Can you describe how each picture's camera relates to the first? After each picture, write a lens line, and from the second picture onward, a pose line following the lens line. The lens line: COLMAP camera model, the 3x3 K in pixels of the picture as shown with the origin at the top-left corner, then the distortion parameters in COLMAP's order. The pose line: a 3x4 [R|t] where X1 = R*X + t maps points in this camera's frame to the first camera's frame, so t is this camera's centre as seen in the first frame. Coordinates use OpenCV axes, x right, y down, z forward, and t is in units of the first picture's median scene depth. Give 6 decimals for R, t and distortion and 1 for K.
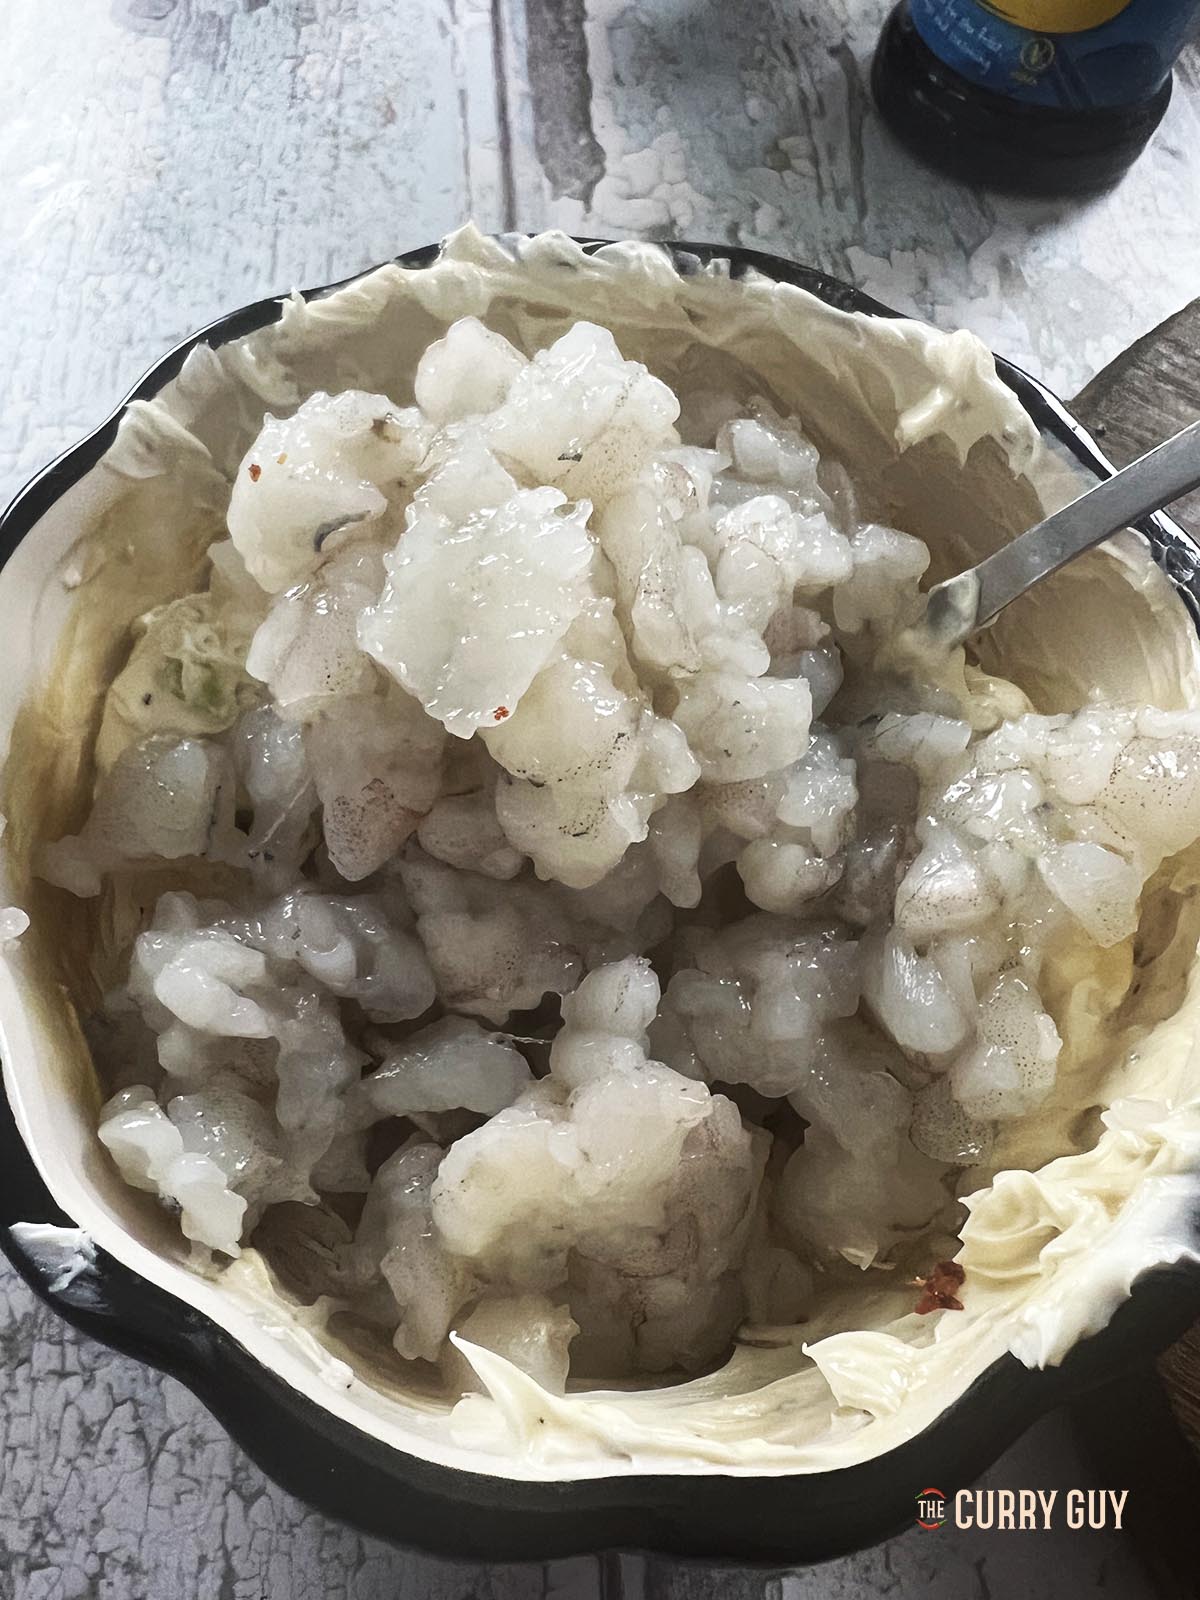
lens RADIAL K [[1138.6, 0, 607.9], [0, 1138.6, 793.3], [0, 0, 1]] dist [0.006212, -0.009405]
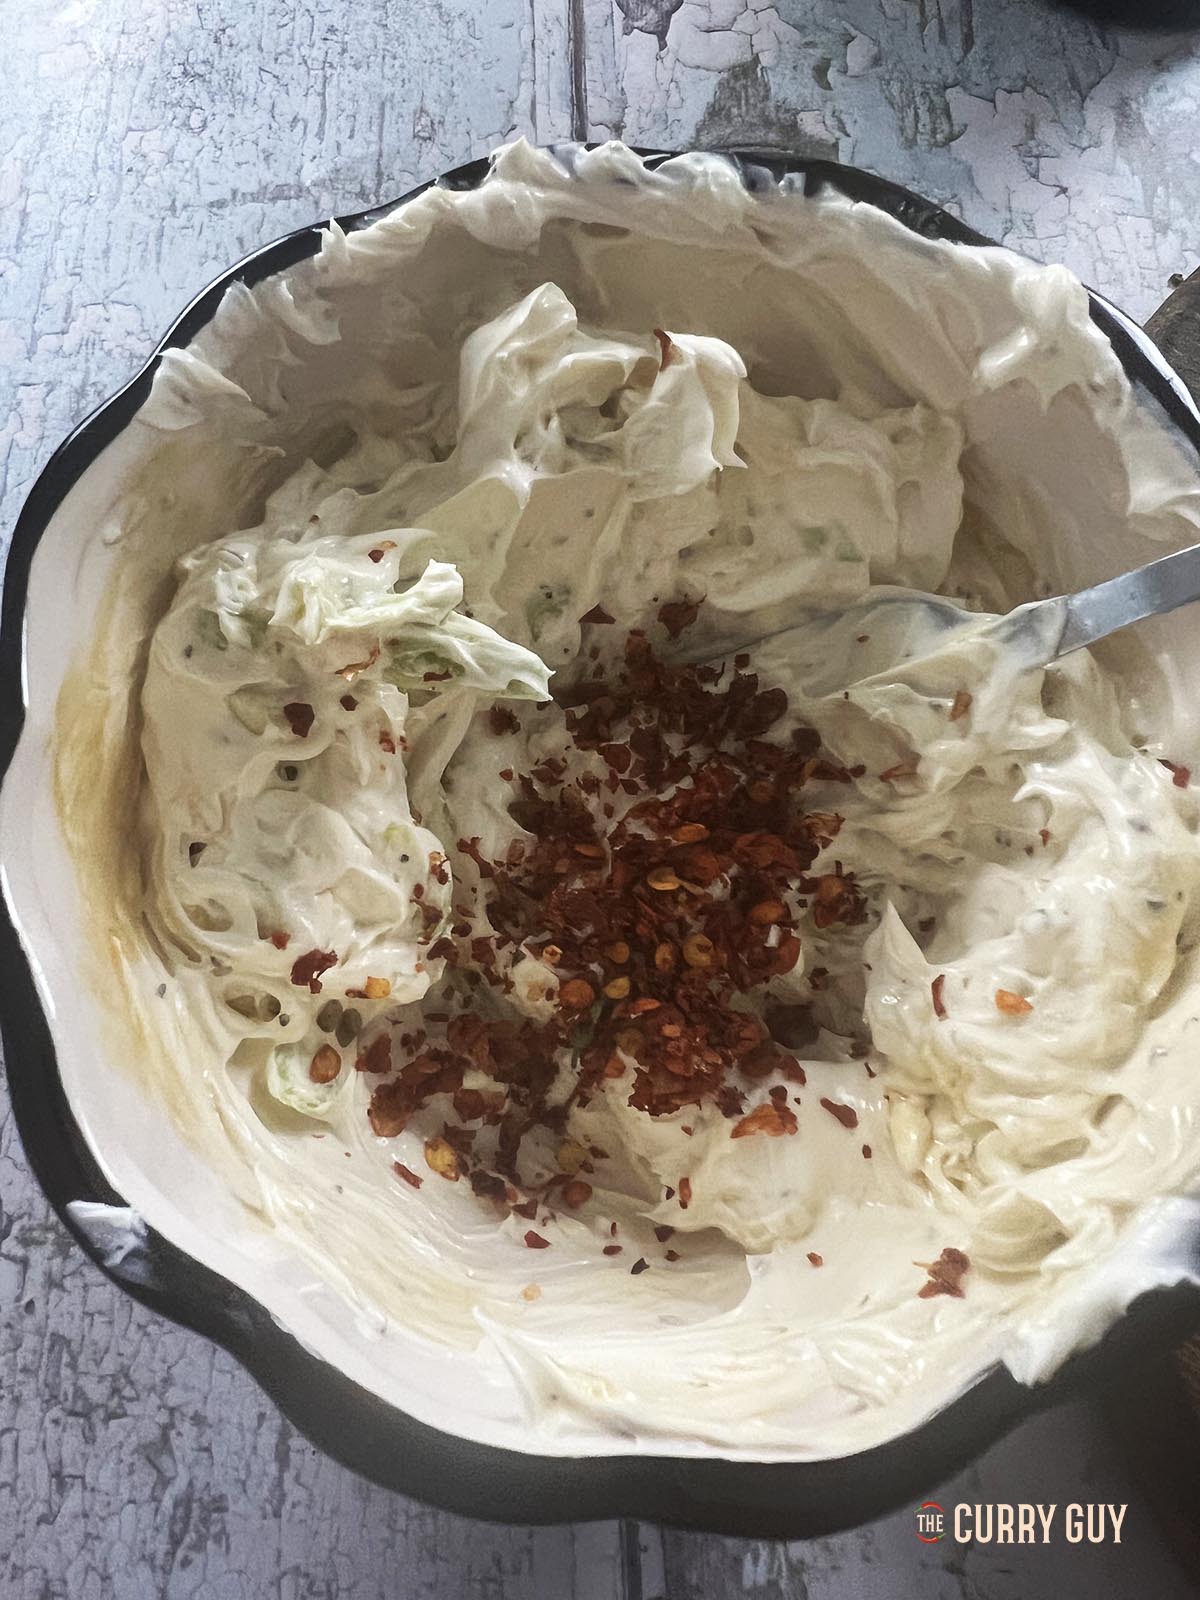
lens RADIAL K [[1138.6, 0, 607.9], [0, 1138.6, 793.3], [0, 0, 1]] dist [0.006212, -0.009405]
pose [[0.998024, 0.038475, -0.049670, 0.012973], [-0.030616, 0.988170, 0.150277, -0.104305], [0.054864, -0.148459, 0.987395, 0.012927]]
